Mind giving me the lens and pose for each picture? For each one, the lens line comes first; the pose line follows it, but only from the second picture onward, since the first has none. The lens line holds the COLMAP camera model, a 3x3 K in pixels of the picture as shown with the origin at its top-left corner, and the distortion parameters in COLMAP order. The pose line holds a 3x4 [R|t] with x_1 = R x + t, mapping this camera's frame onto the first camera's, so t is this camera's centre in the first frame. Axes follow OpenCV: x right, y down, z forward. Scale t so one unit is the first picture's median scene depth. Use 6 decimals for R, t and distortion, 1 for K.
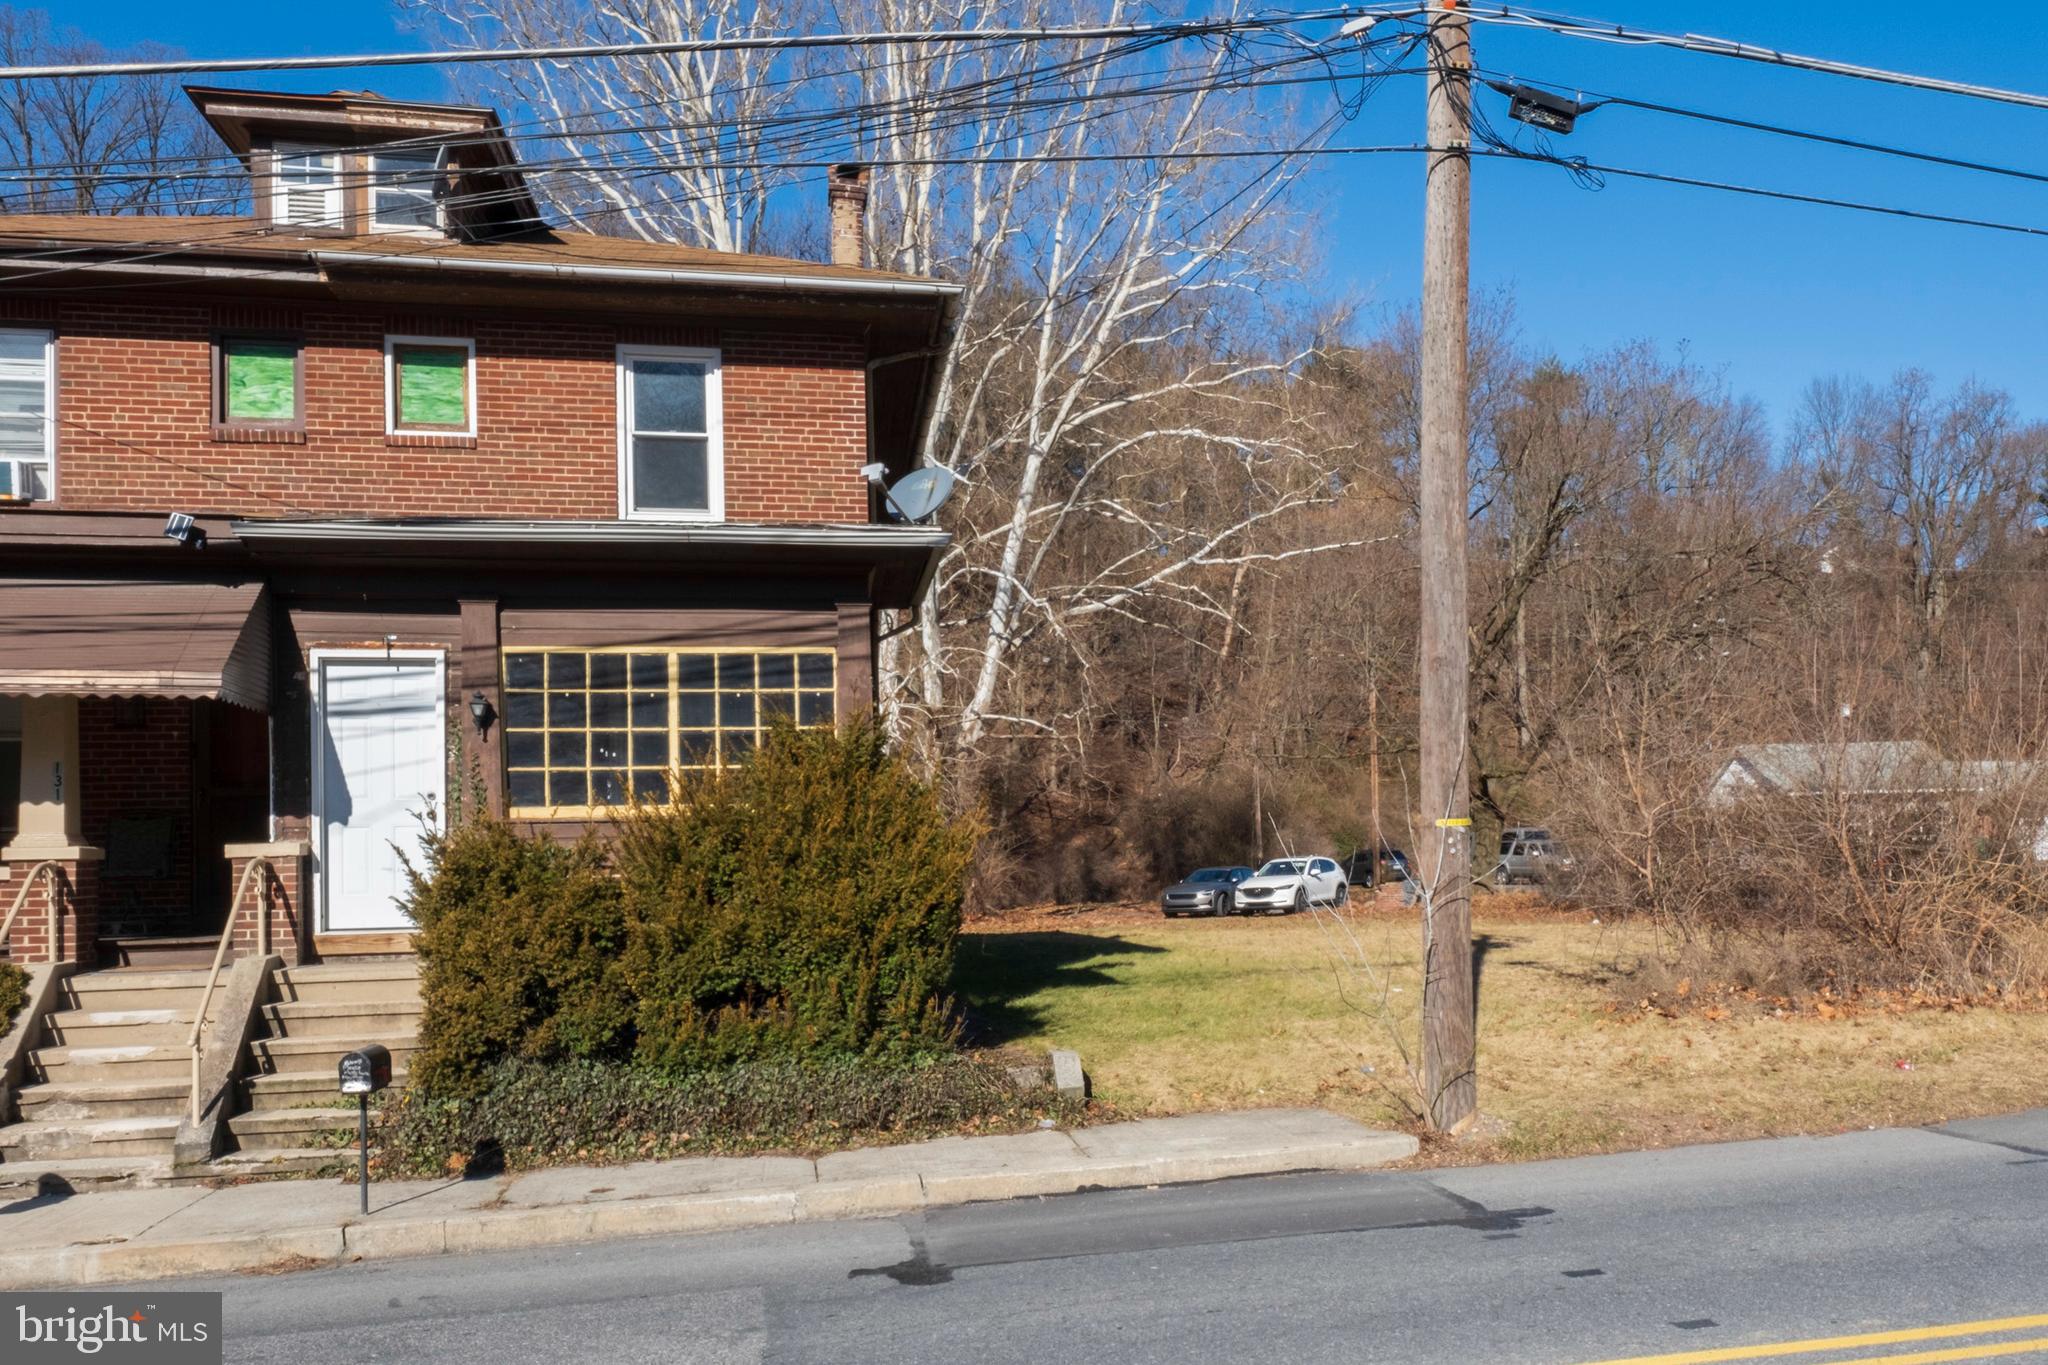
lens RADIAL K [[1996.1, 0, 1025.7], [0, 1996.1, 864.1], [0, 0, 1]] dist [0.002234, -0.024027]
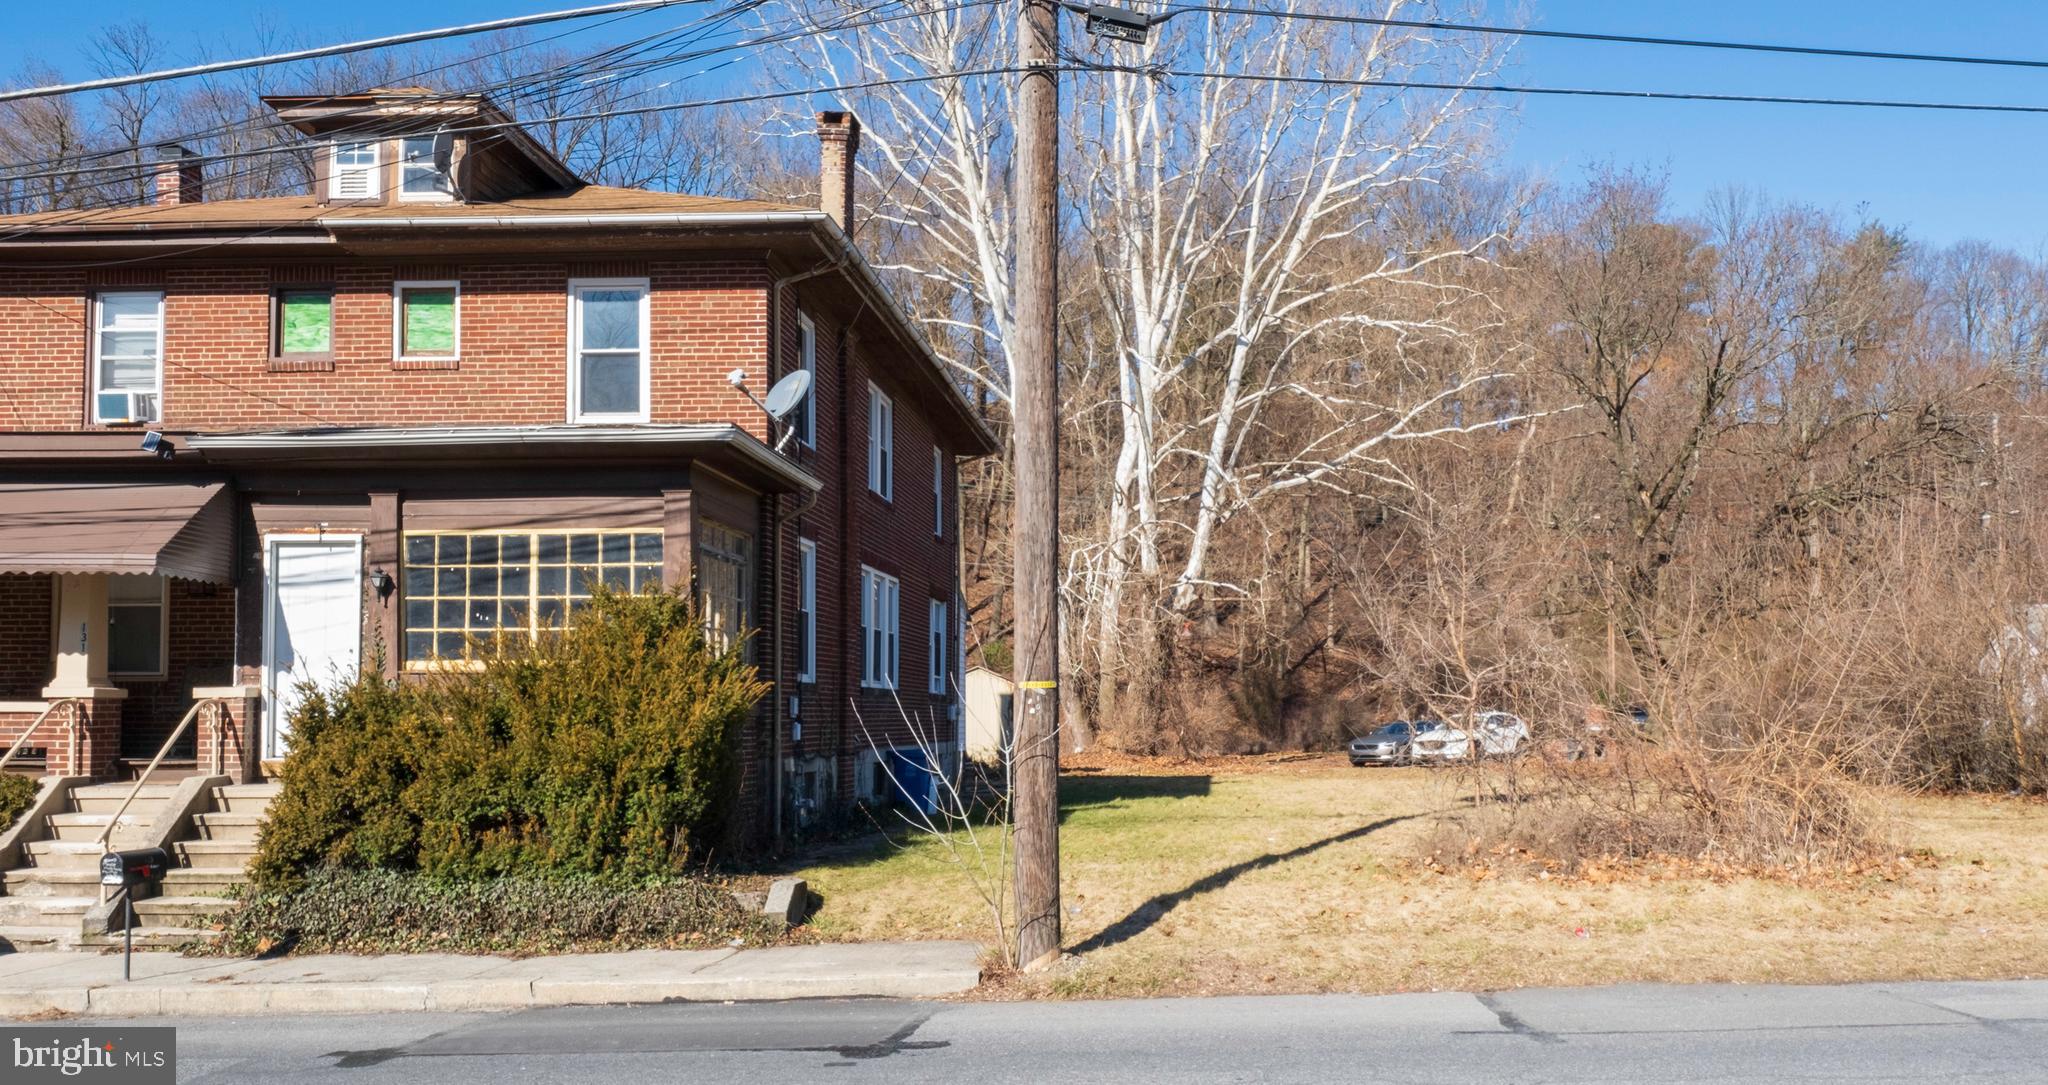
lens RADIAL K [[1772.5, 0, 1025.5], [0, 1772.5, 672.5], [0, 0, 1]] dist [-0.005971, -0.007115]
pose [[0.955762, 0.012340, -0.293881, 0.424955], [-0.018359, 0.999674, -0.017733, -0.008830], [0.293566, 0.022344, 0.955678, 0.068390]]
